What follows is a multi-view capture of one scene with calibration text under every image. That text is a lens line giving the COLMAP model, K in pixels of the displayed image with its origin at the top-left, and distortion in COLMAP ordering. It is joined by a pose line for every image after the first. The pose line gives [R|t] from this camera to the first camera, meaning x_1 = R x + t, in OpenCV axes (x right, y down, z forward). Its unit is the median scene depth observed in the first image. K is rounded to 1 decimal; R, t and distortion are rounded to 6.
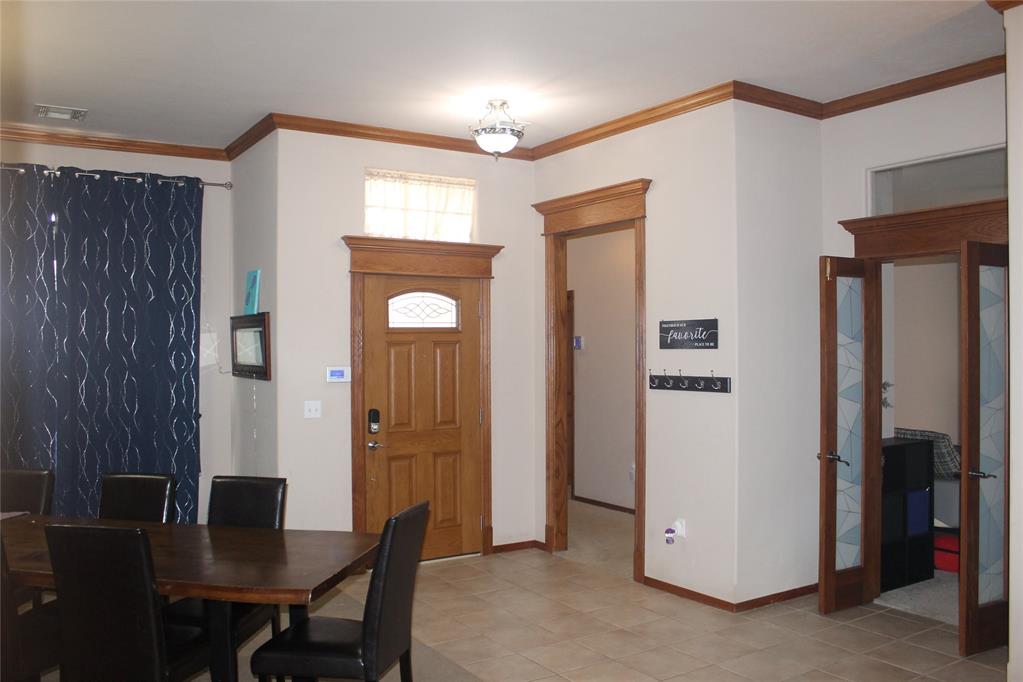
lens RADIAL K [[850.4, 0, 521.9], [0, 850.4, 342.4], [0, 0, 1]] dist [-0.124281, 0.059629]
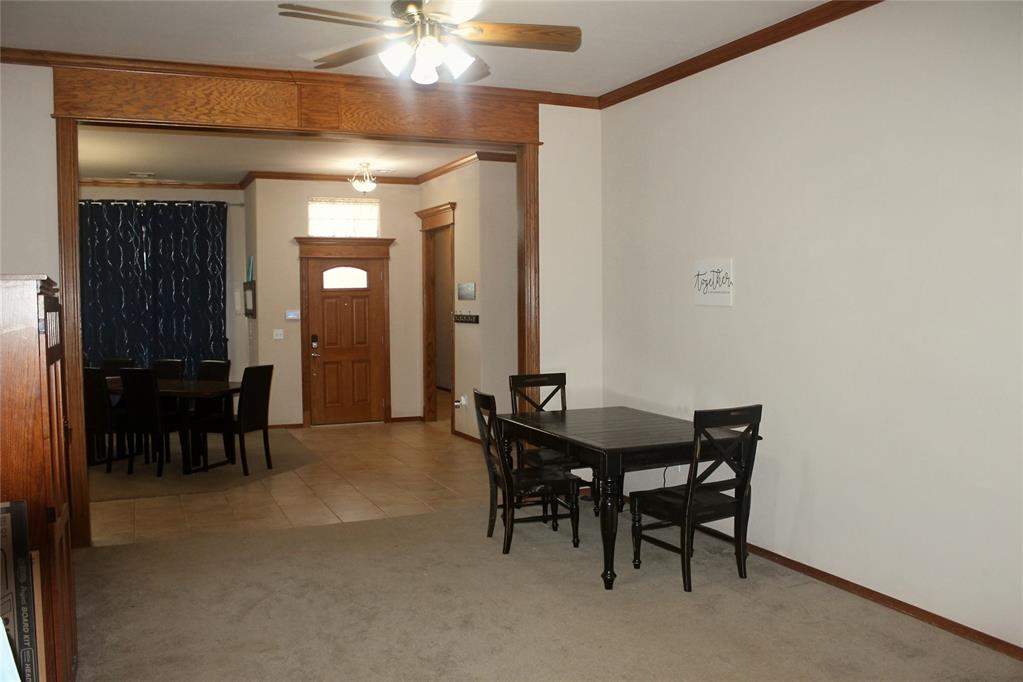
lens RADIAL K [[850.4, 0, 506.0], [0, 850.4, 345.8], [0, 0, 1]] dist [-0.124281, 0.059629]
pose [[0.987128, 0.005610, -0.159834, 0.487352], [0.003804, 0.998278, 0.058537, 0.000314], [0.159887, -0.058392, 0.985407, -0.655896]]
